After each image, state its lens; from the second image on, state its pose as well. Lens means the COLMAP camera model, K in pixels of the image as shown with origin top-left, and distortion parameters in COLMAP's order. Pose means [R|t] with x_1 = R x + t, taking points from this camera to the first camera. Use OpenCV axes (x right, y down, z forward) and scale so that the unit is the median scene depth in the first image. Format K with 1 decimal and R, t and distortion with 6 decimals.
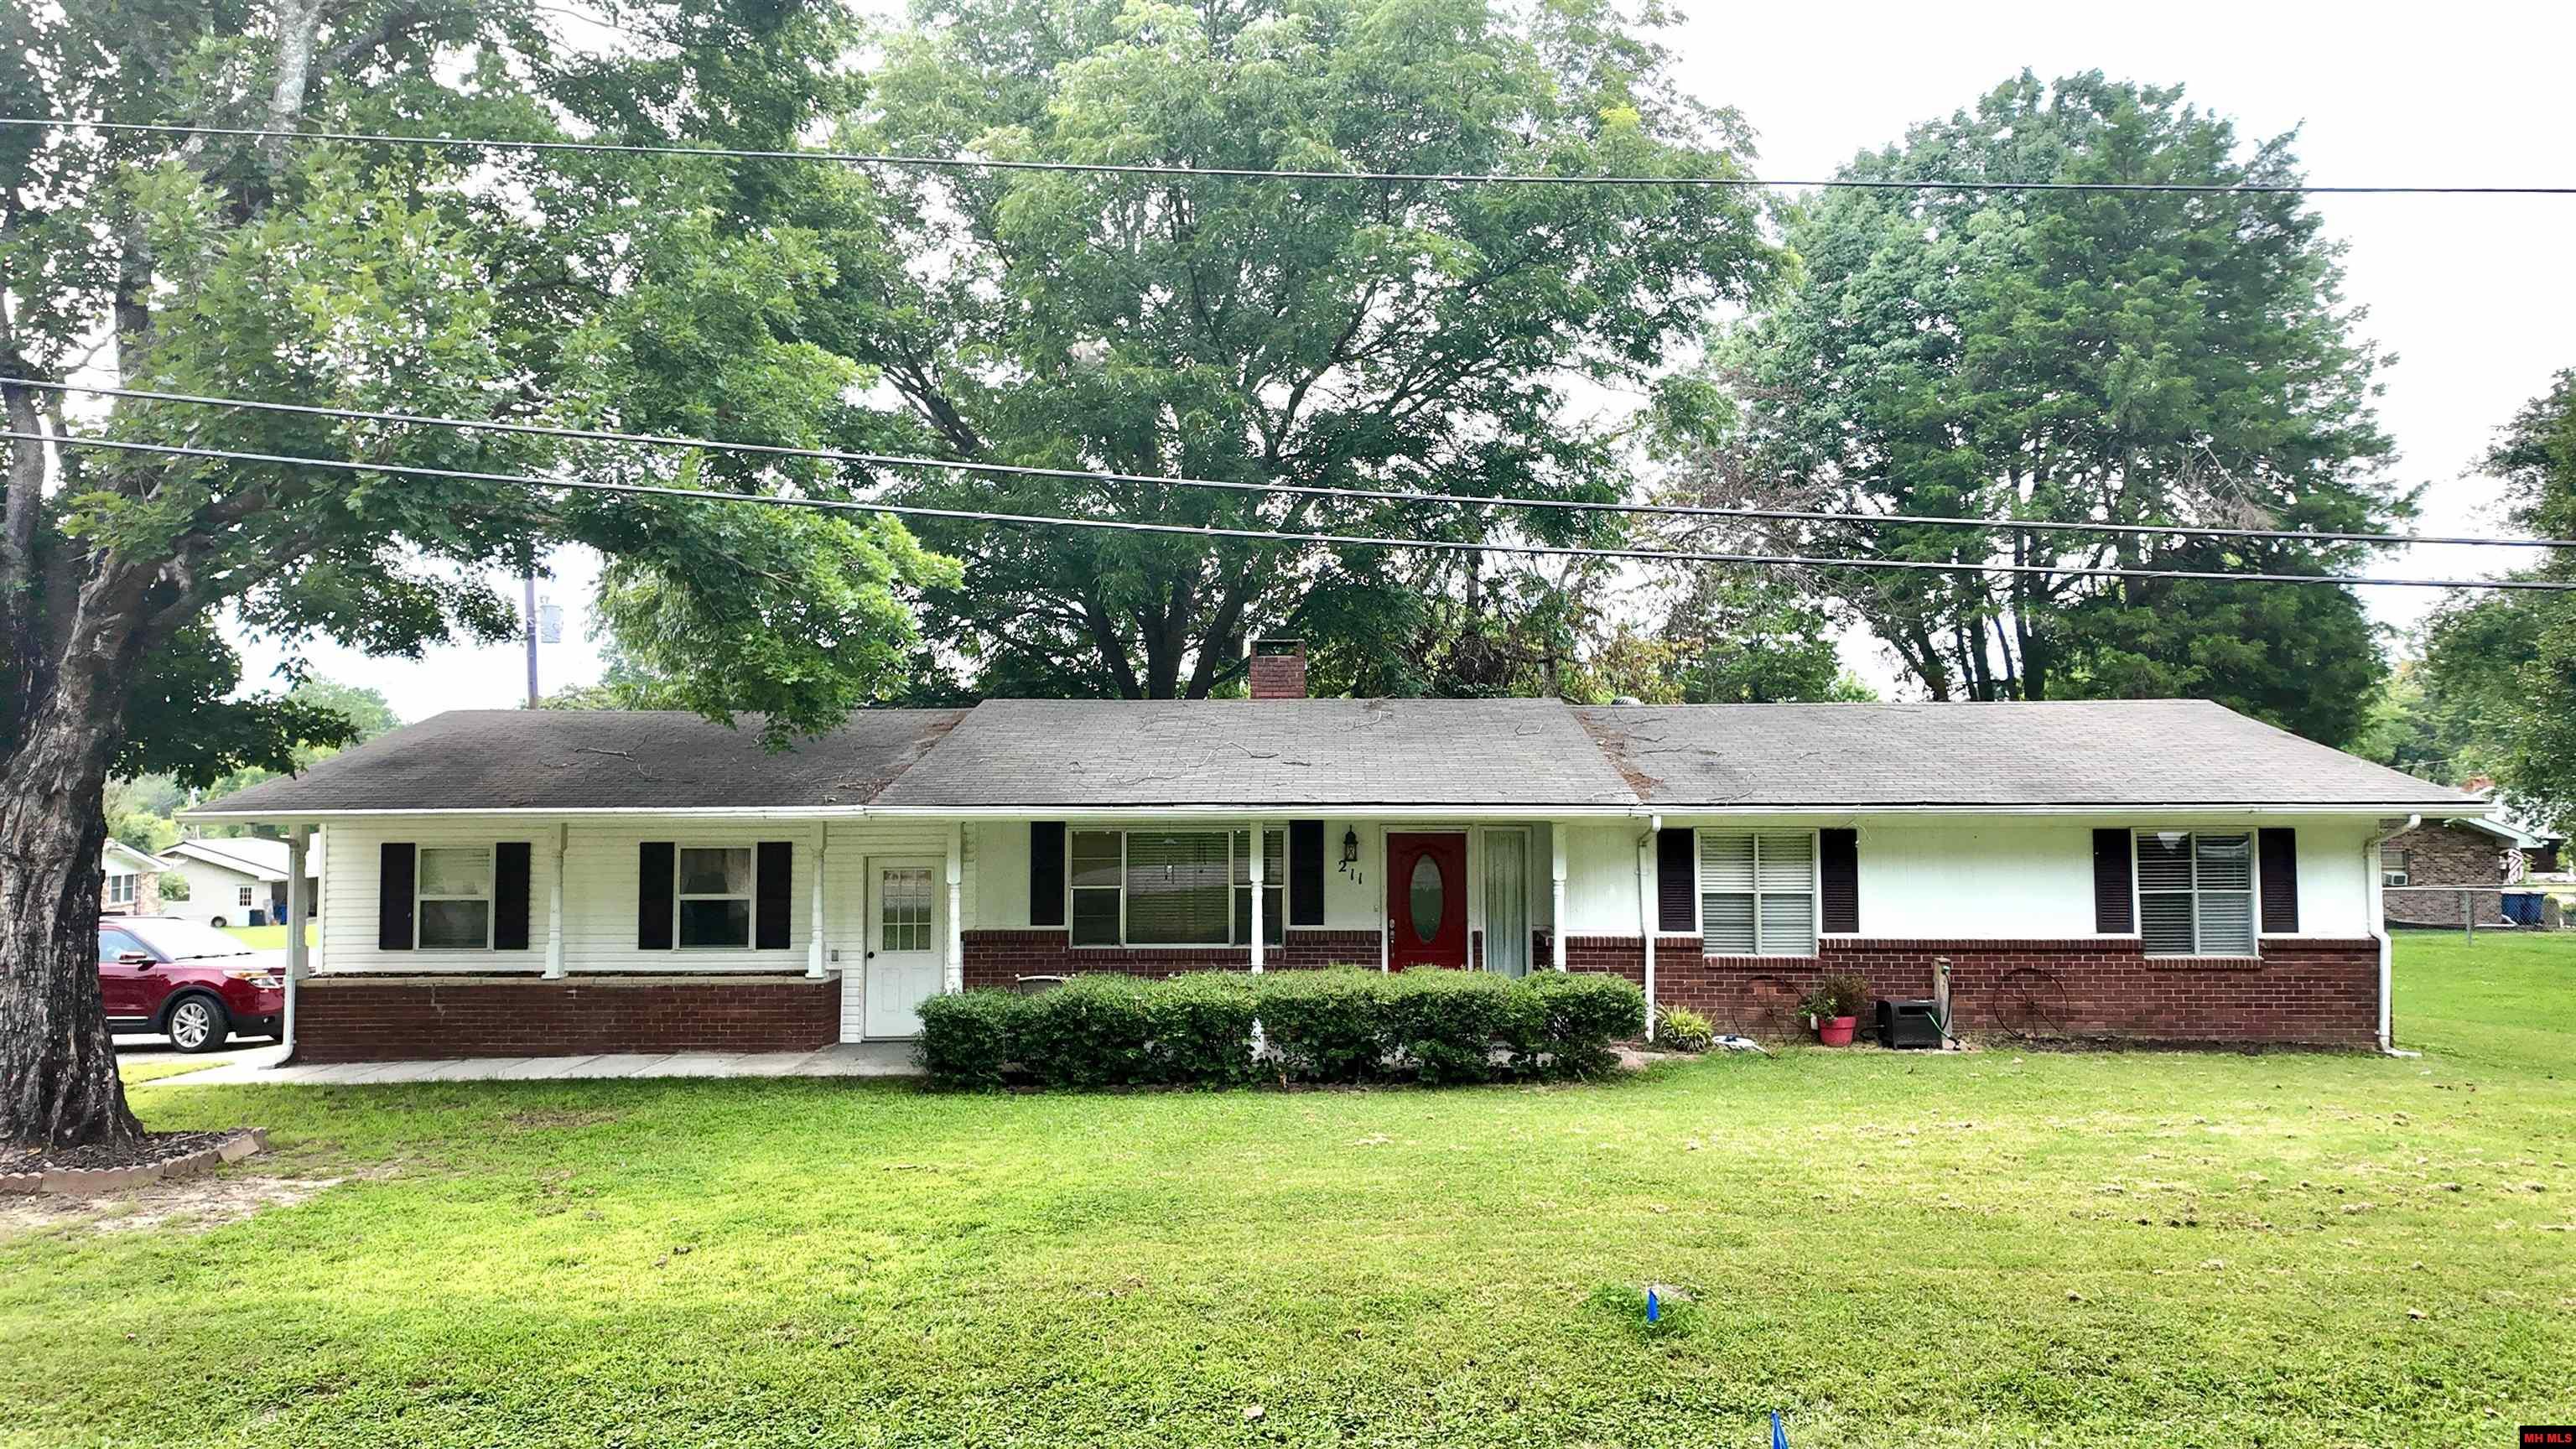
lens RADIAL K [[1509.9, 0, 1288.0], [0, 1509.9, 724.5], [0, 0, 1]] dist [0.098554, -0.122749]
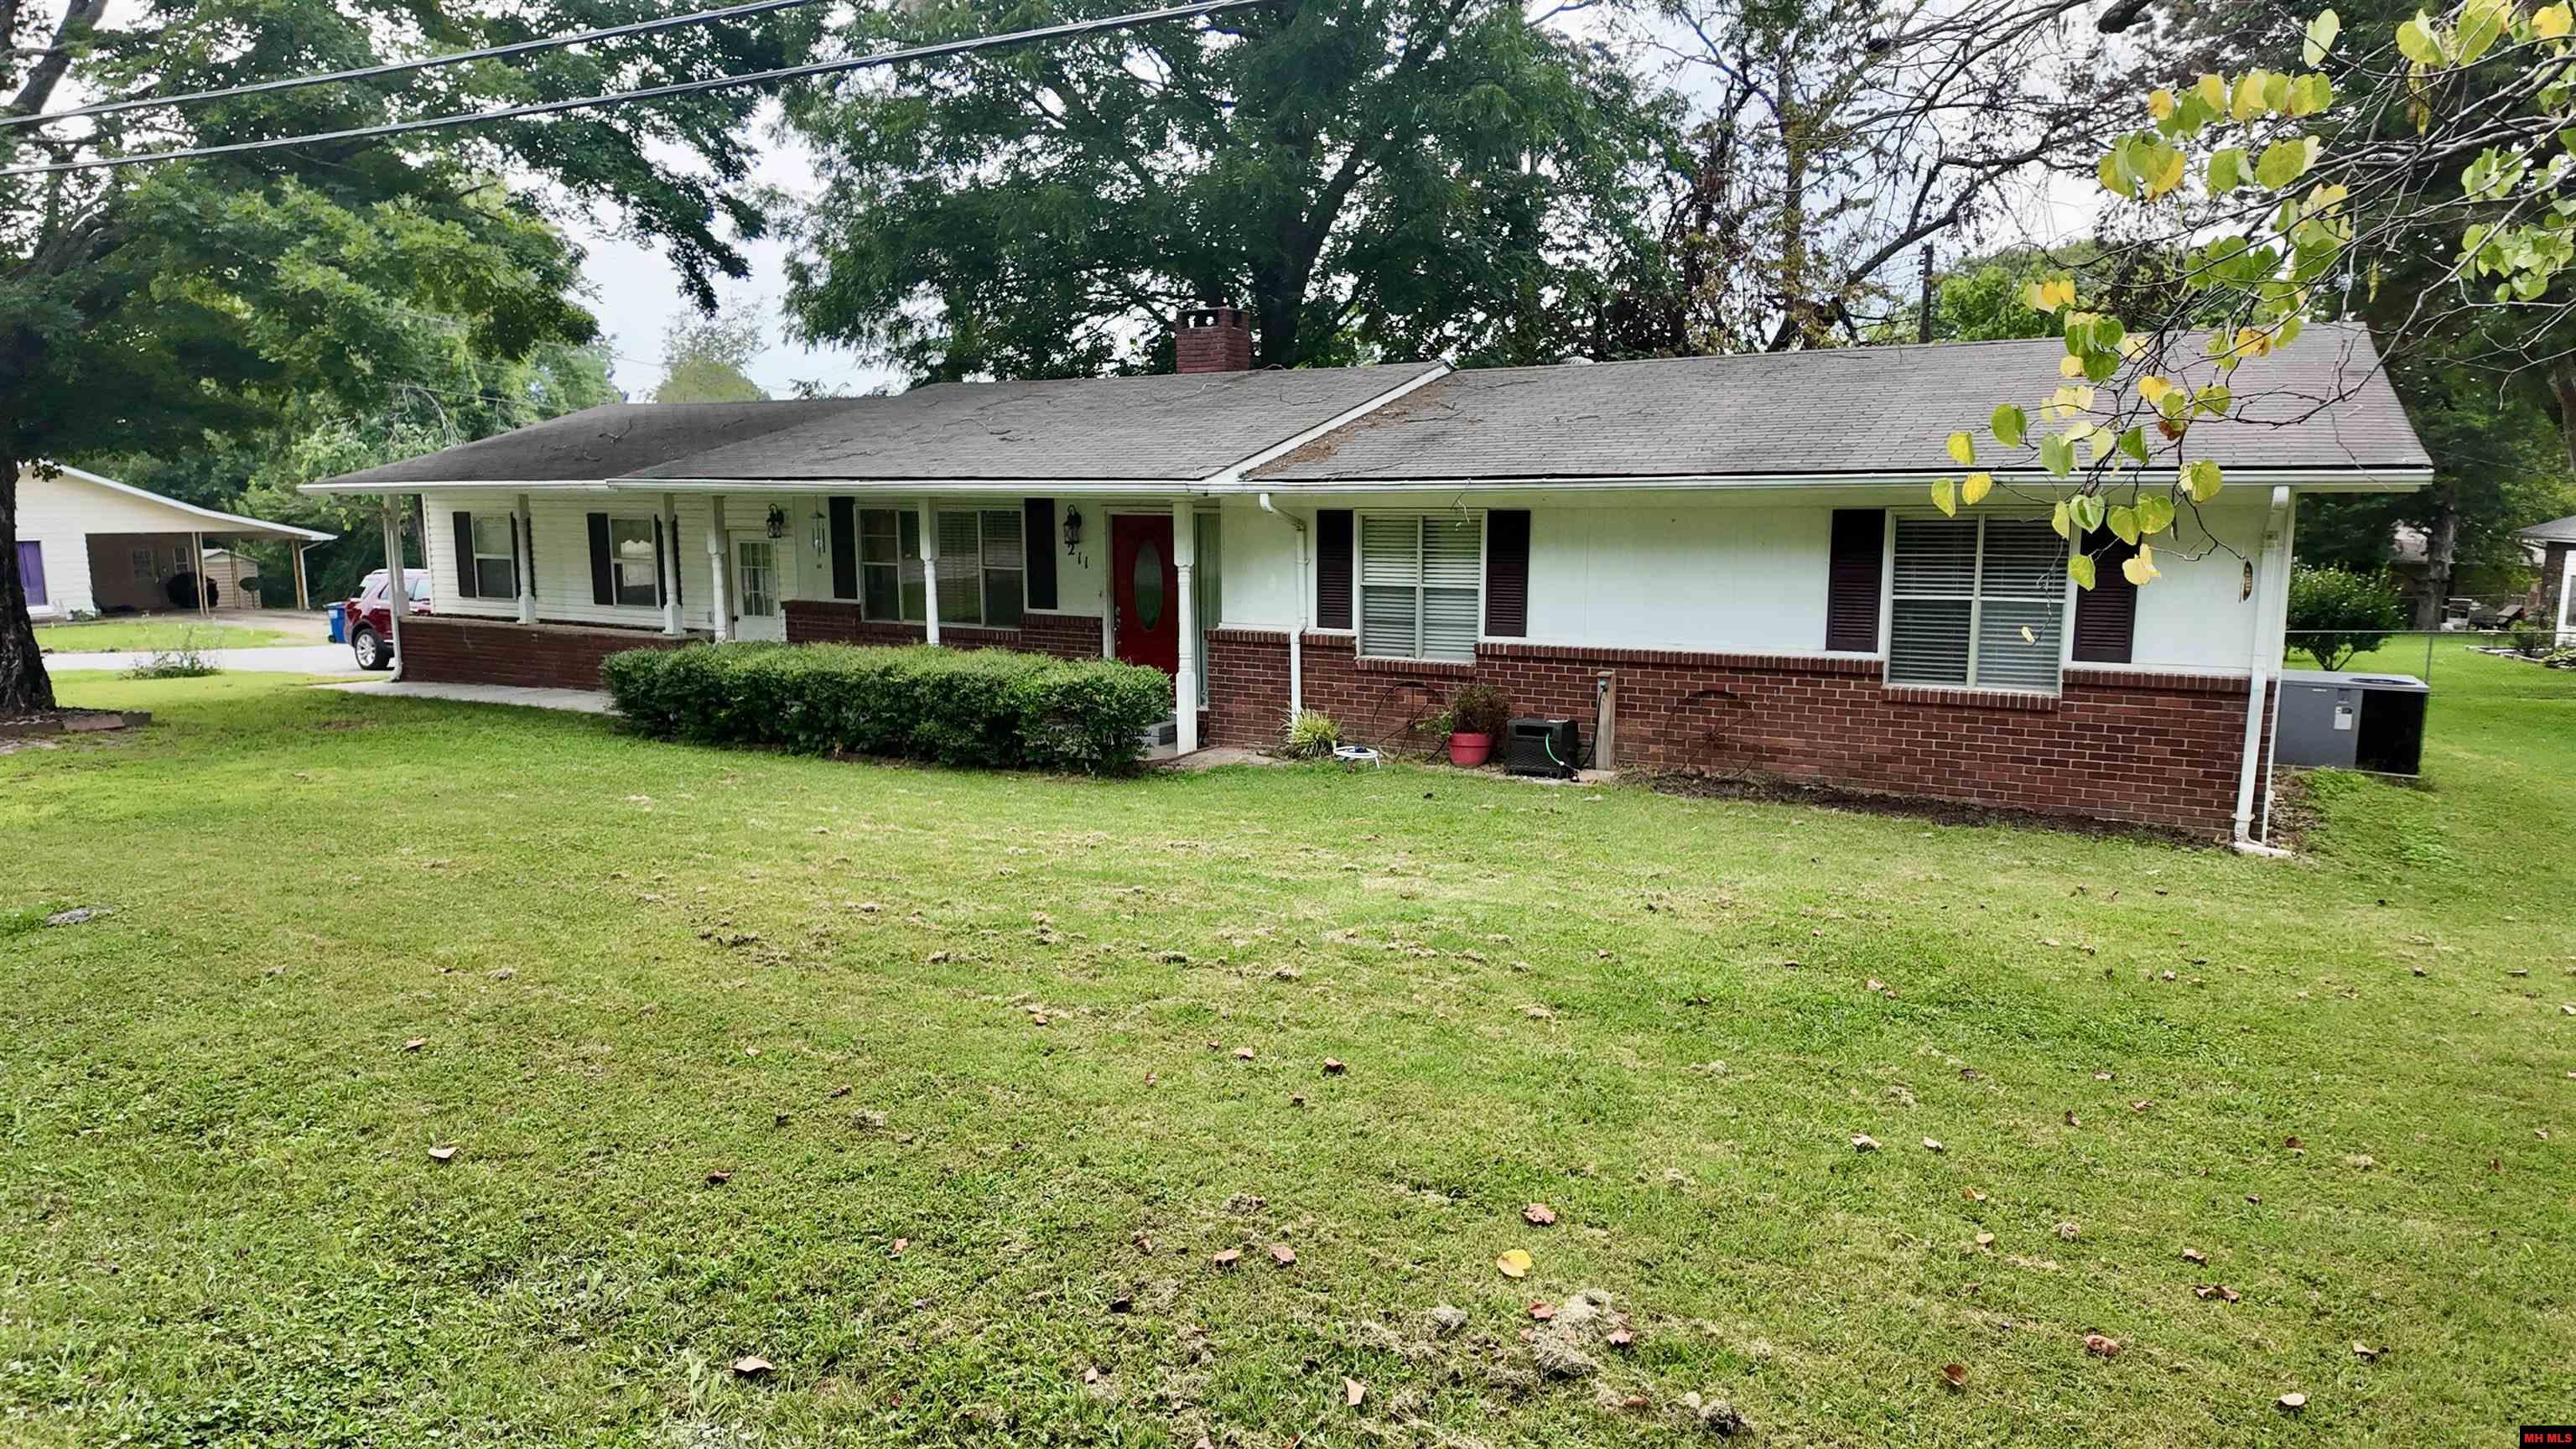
lens RADIAL K [[1509.9, 0, 1288.0], [0, 1509.9, 724.5], [0, 0, 1]] dist [0.098554, -0.122749]
pose [[0.880934, 0.073438, -0.467506, 0.646957], [0.015198, 0.982986, 0.183050, 0.031320], [0.472994, -0.168360, 0.864830, 0.227572]]
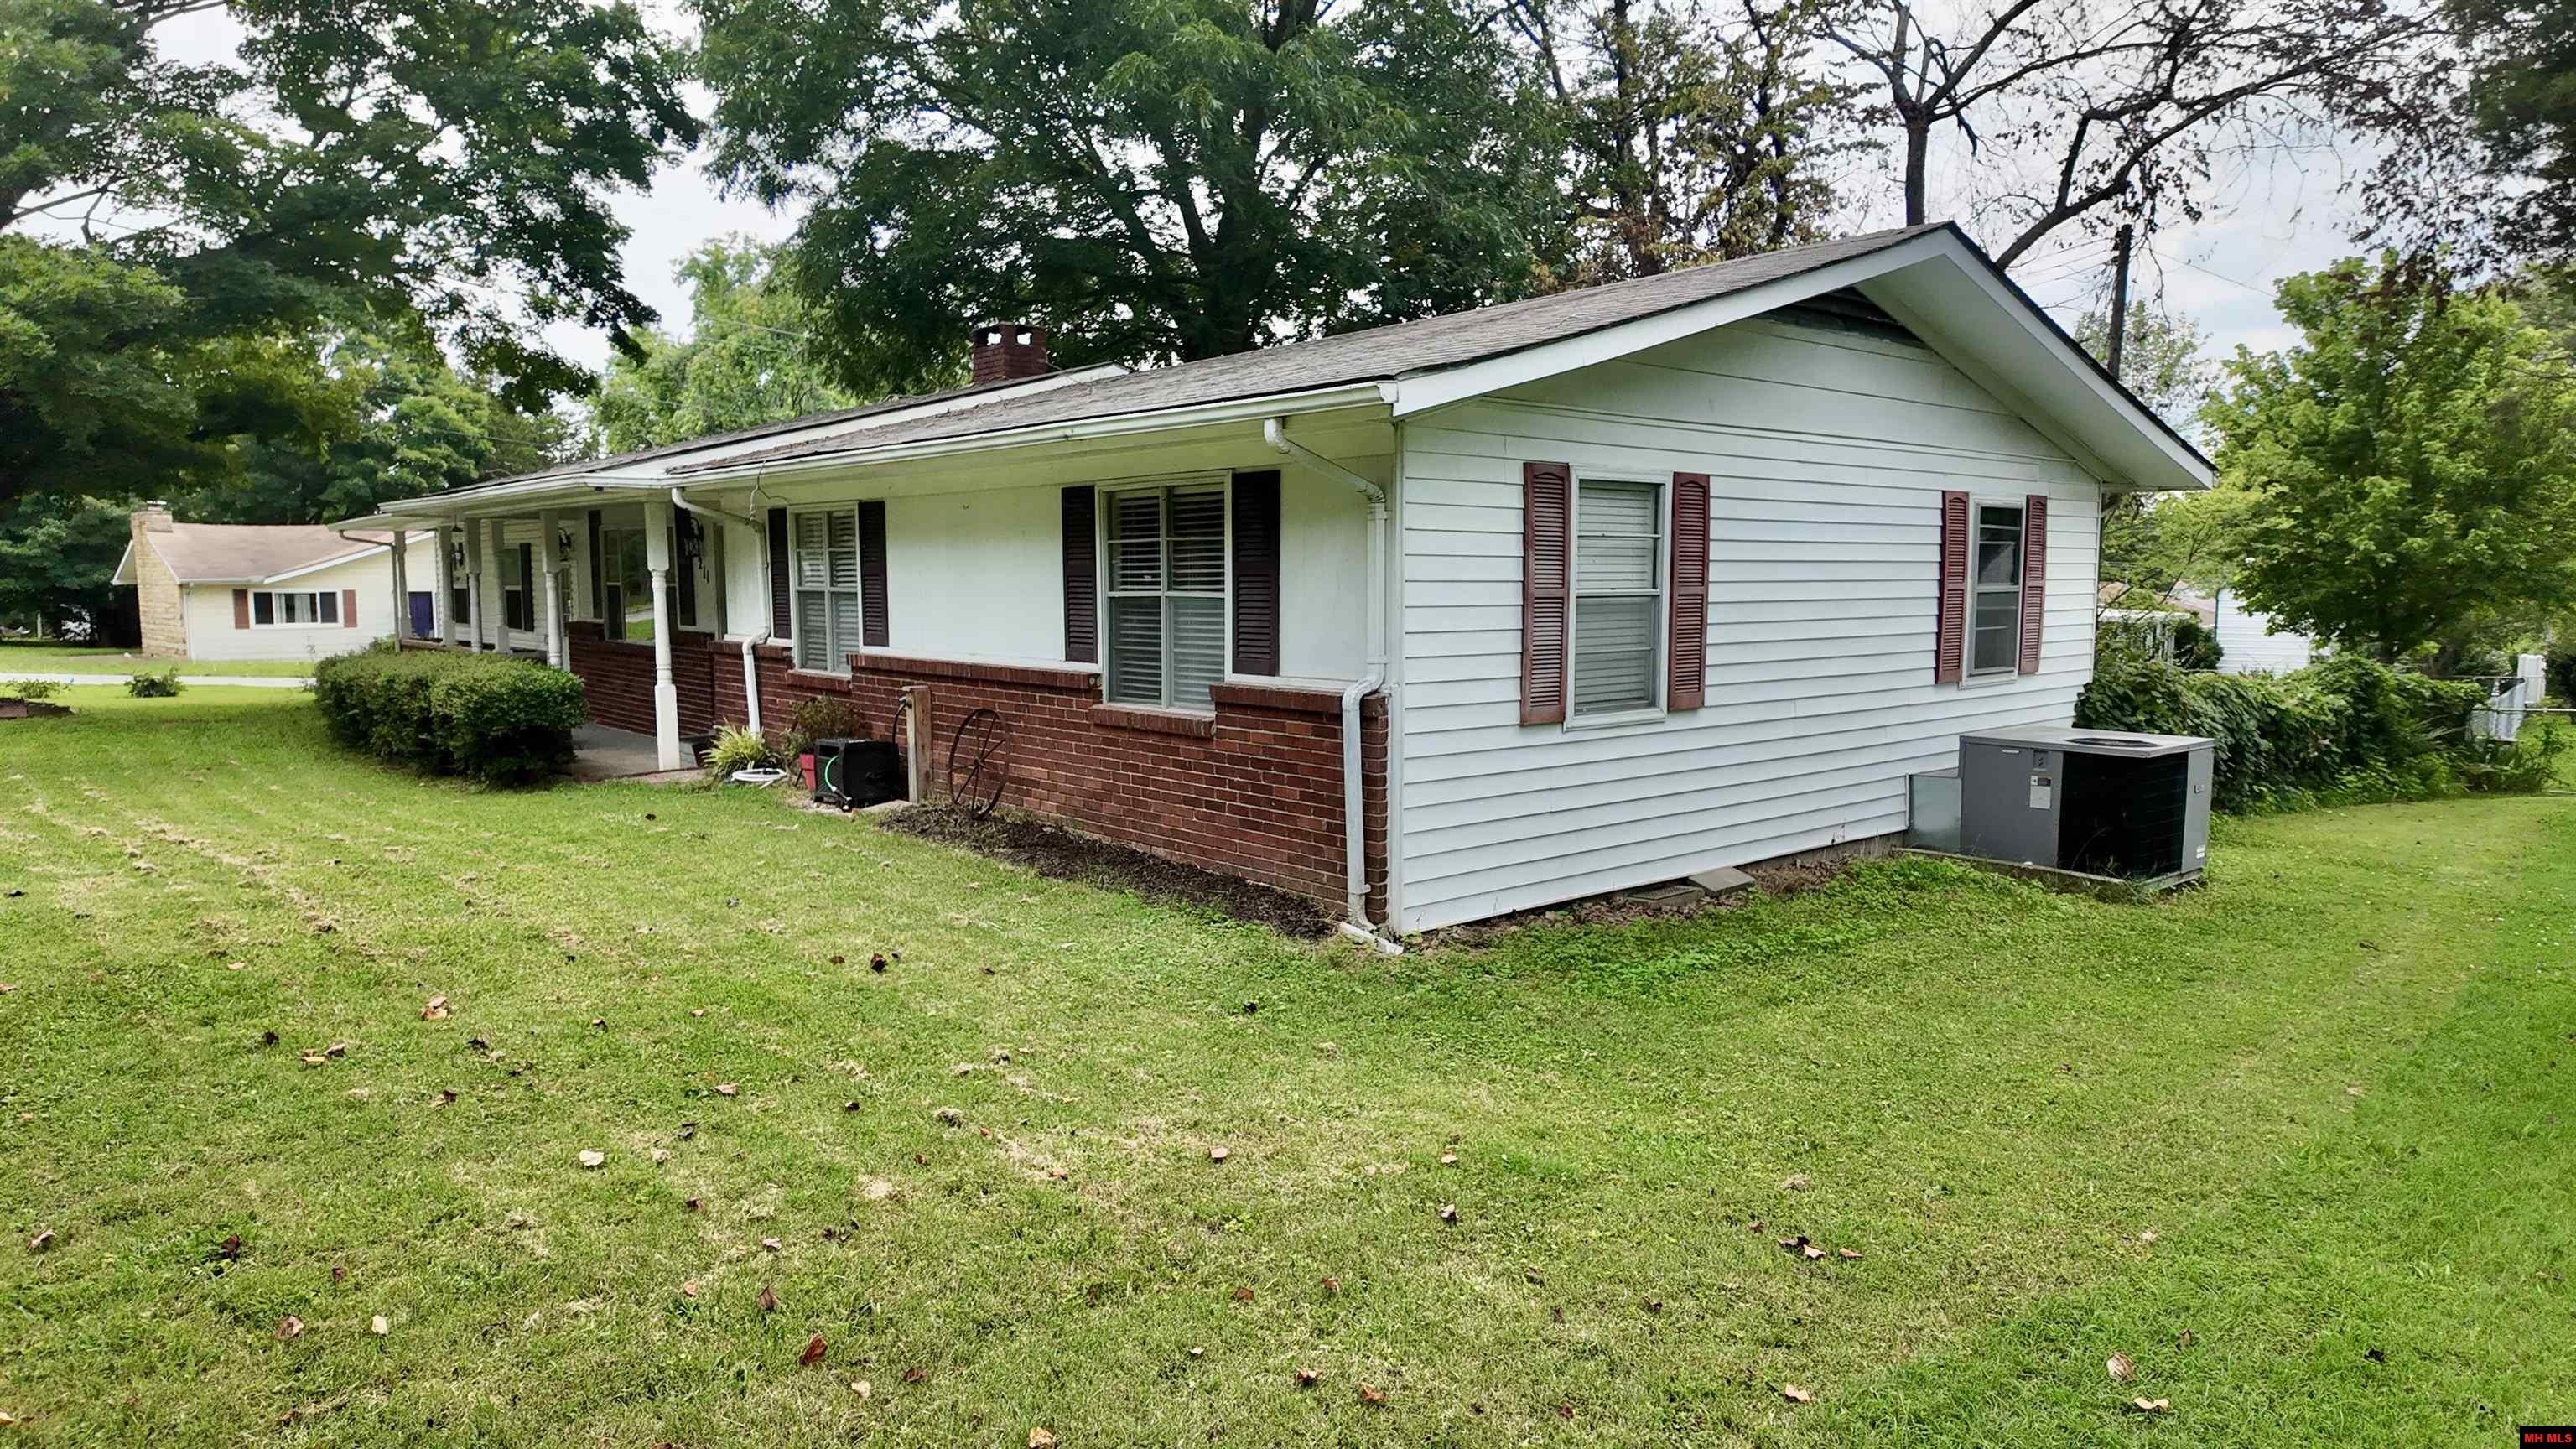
lens RADIAL K [[1509.9, 0, 1288.0], [0, 1509.9, 724.5], [0, 0, 1]] dist [0.098554, -0.122749]
pose [[0.671511, 0.076443, -0.737041, 1.033200], [0.026841, 0.991502, 0.127289, 0.086483], [0.740508, -0.105259, 0.663753, 0.662885]]
